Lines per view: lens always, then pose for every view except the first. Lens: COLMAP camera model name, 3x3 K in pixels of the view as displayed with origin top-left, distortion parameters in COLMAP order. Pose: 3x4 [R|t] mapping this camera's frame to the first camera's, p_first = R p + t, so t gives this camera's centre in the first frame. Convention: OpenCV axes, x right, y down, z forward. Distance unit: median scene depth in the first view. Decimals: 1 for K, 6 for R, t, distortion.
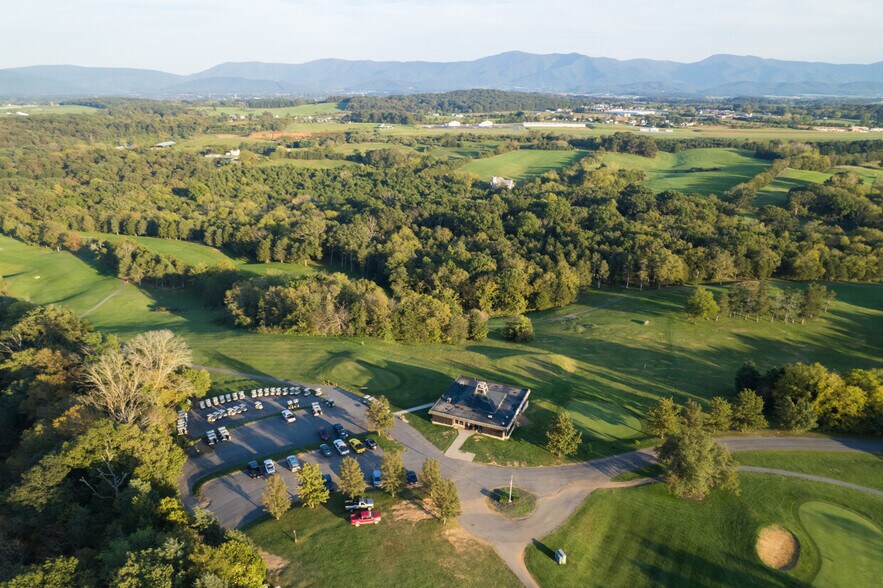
lens RADIAL K [[552.2, 0, 441.5], [0, 552.2, 294.0], [0, 0, 1]] dist [-0.080547, 0.061097]
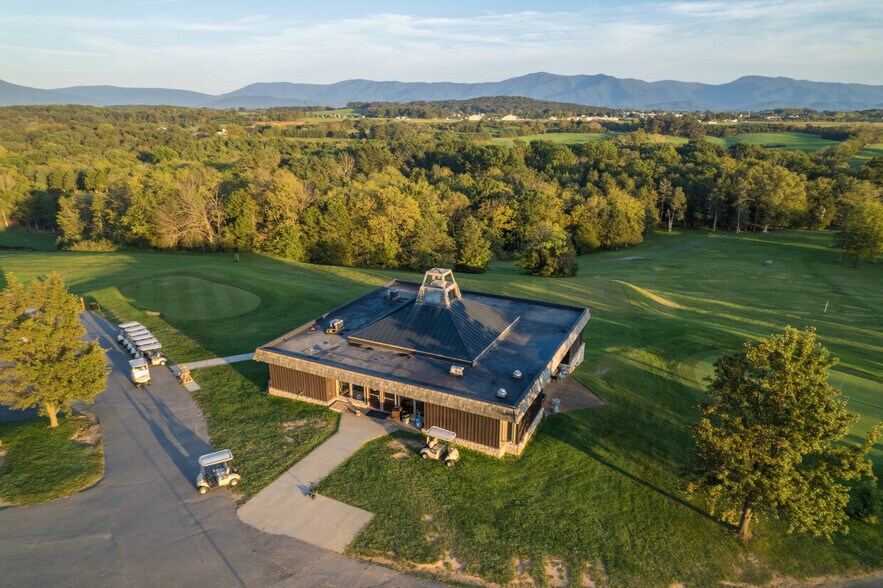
lens RADIAL K [[552.2, 0, 441.5], [0, 552.2, 294.0], [0, 0, 1]] dist [-0.080547, 0.061097]
pose [[0.998952, 0.015902, -0.042919, 0.026840], [-0.017496, 0.999161, -0.037034, 0.056708], [0.042294, 0.037746, 0.998392, 0.210039]]
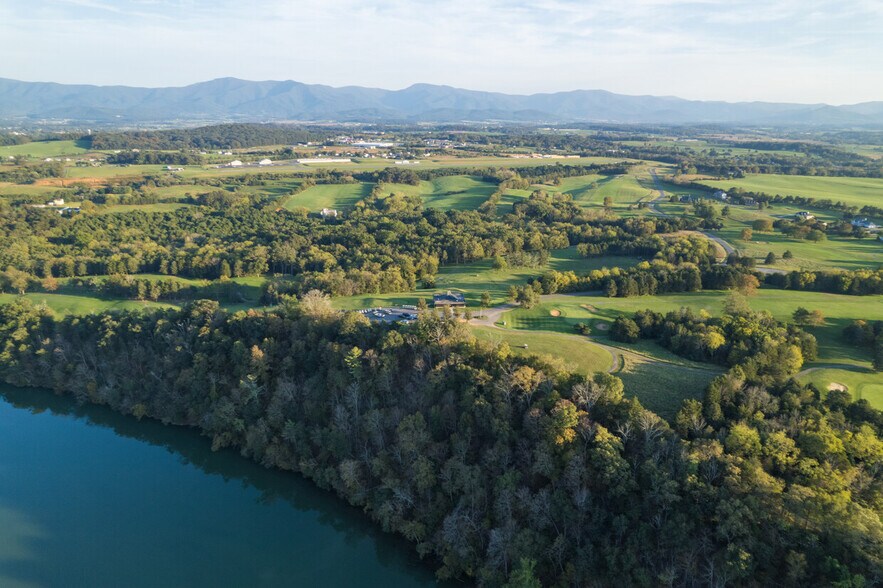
lens RADIAL K [[552.2, 0, 441.5], [0, 552.2, 294.0], [0, 0, 1]] dist [-0.080547, 0.061097]
pose [[0.886273, -0.134631, 0.443165, -0.337697], [0.152581, 0.988279, -0.004910, 0.055723], [-0.437309, 0.071970, 0.896427, -0.396574]]
